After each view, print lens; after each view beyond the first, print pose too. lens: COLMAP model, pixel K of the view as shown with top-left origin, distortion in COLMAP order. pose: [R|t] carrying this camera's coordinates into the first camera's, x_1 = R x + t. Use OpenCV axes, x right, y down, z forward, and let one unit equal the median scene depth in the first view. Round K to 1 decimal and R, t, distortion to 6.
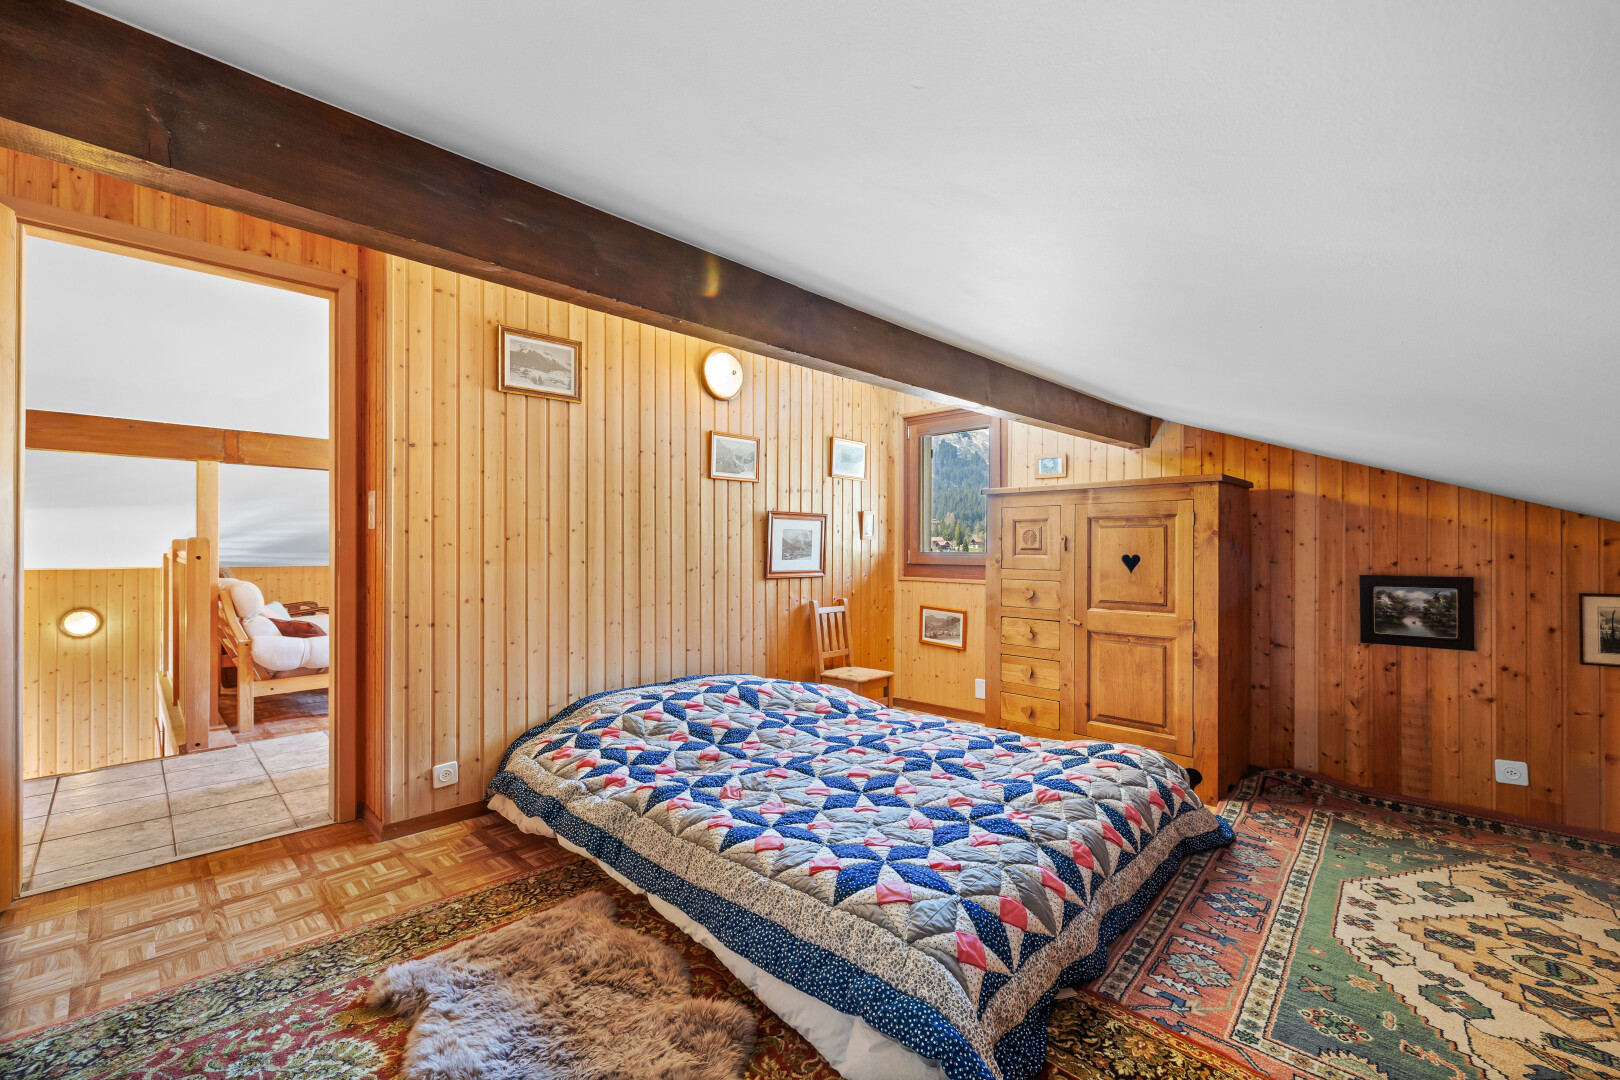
lens RADIAL K [[684.1, 0, 800.7], [0, 684.1, 540.8], [0, 0, 1]] dist [0.003241, -0.001225]
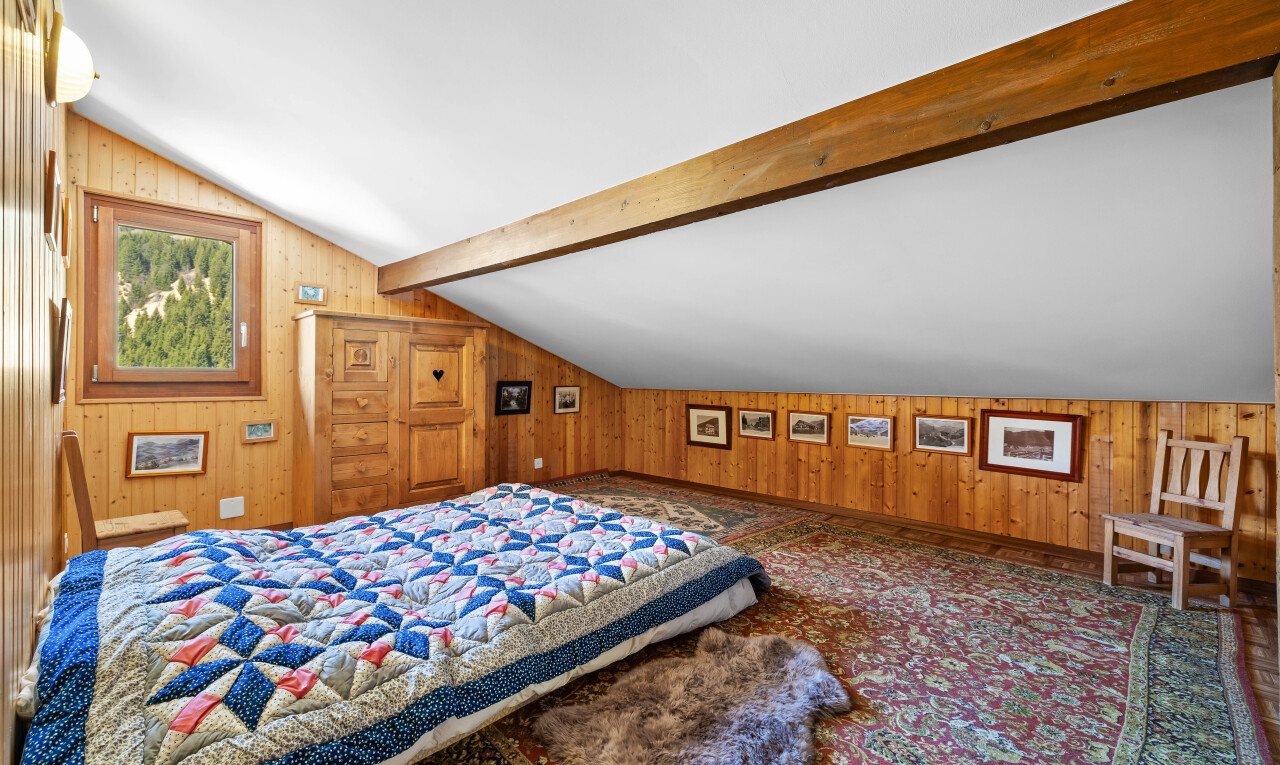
lens RADIAL K [[539.9, 0, 634.1], [0, 539.9, 378.7], [0, 0, 1]] dist [-0.001530, 0.000363]
pose [[-0.015482, -0.005748, 0.999864, -0.744242], [-0.013816, 0.999889, 0.005535, 0.028862], [-0.999785, -0.013728, -0.015560, 0.636568]]
